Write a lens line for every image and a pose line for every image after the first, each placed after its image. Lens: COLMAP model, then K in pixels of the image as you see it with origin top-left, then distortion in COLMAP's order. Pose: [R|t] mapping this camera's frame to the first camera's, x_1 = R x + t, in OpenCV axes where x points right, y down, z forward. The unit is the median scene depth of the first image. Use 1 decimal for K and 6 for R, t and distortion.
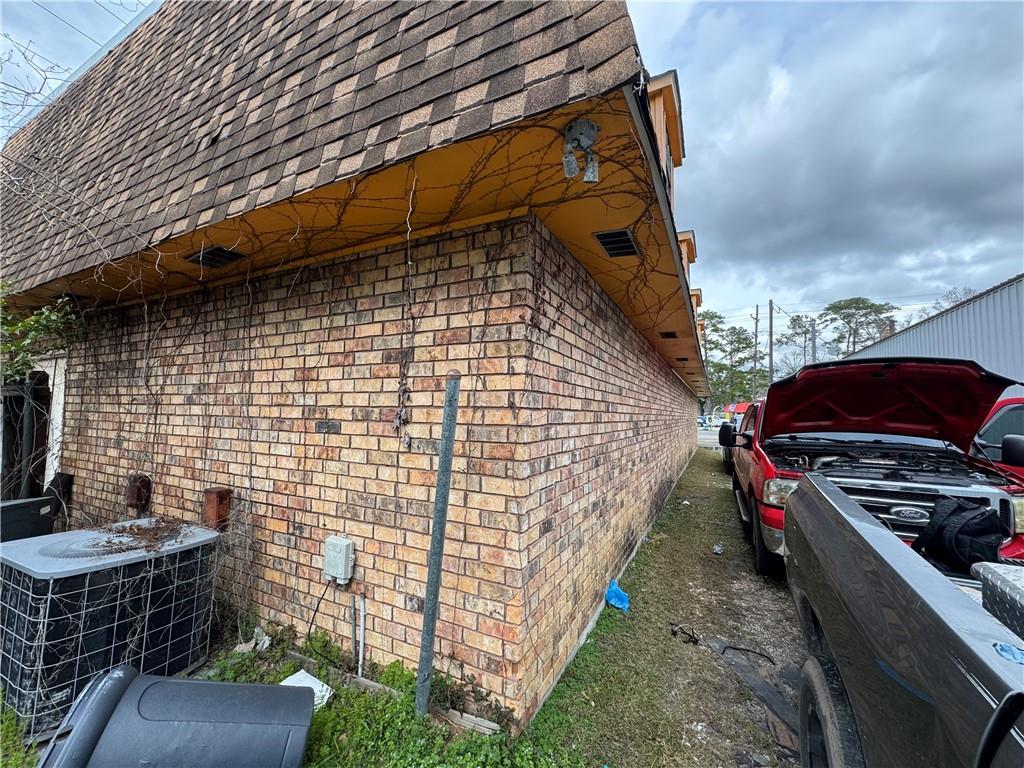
lens RADIAL K [[406.9, 0, 512.0], [0, 406.9, 384.0], [0, 0, 1]] dist [-0.001728, 0.000170]
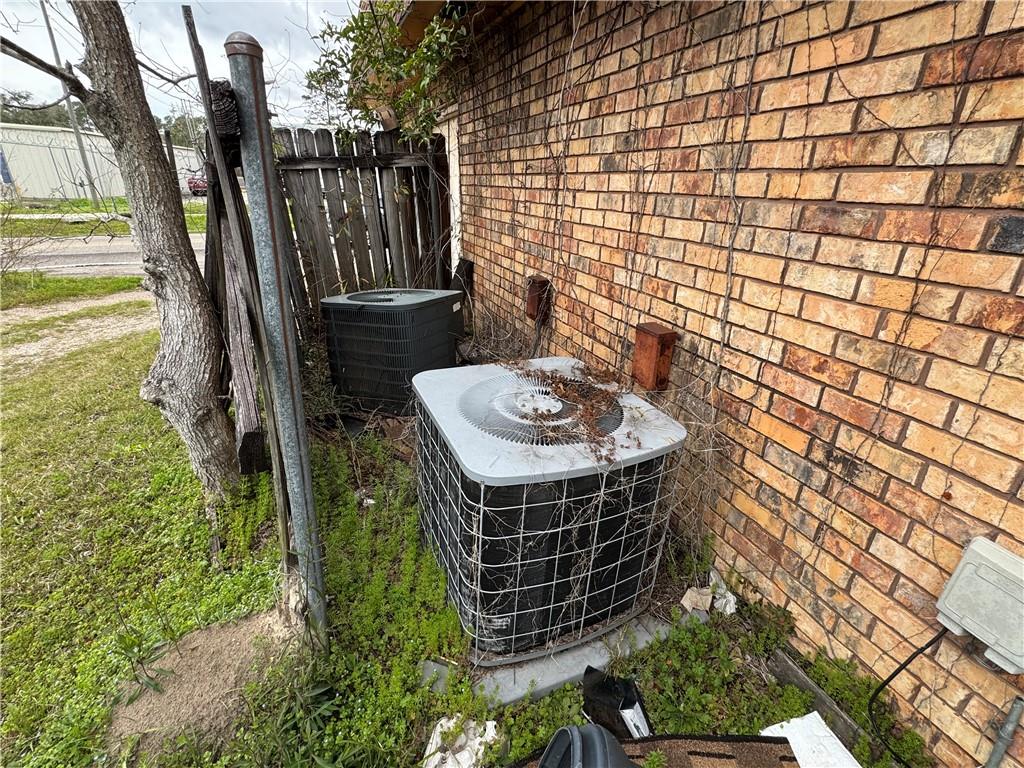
lens RADIAL K [[475.9, 0, 512.0], [0, 475.9, 384.0], [0, 0, 1]] dist [-0.002535, 0.000312]
pose [[0.750014, 0.261531, -0.607520, -0.445980], [0.028677, 0.904784, 0.424904, 0.034755], [0.660800, -0.336106, 0.671101, 0.379530]]
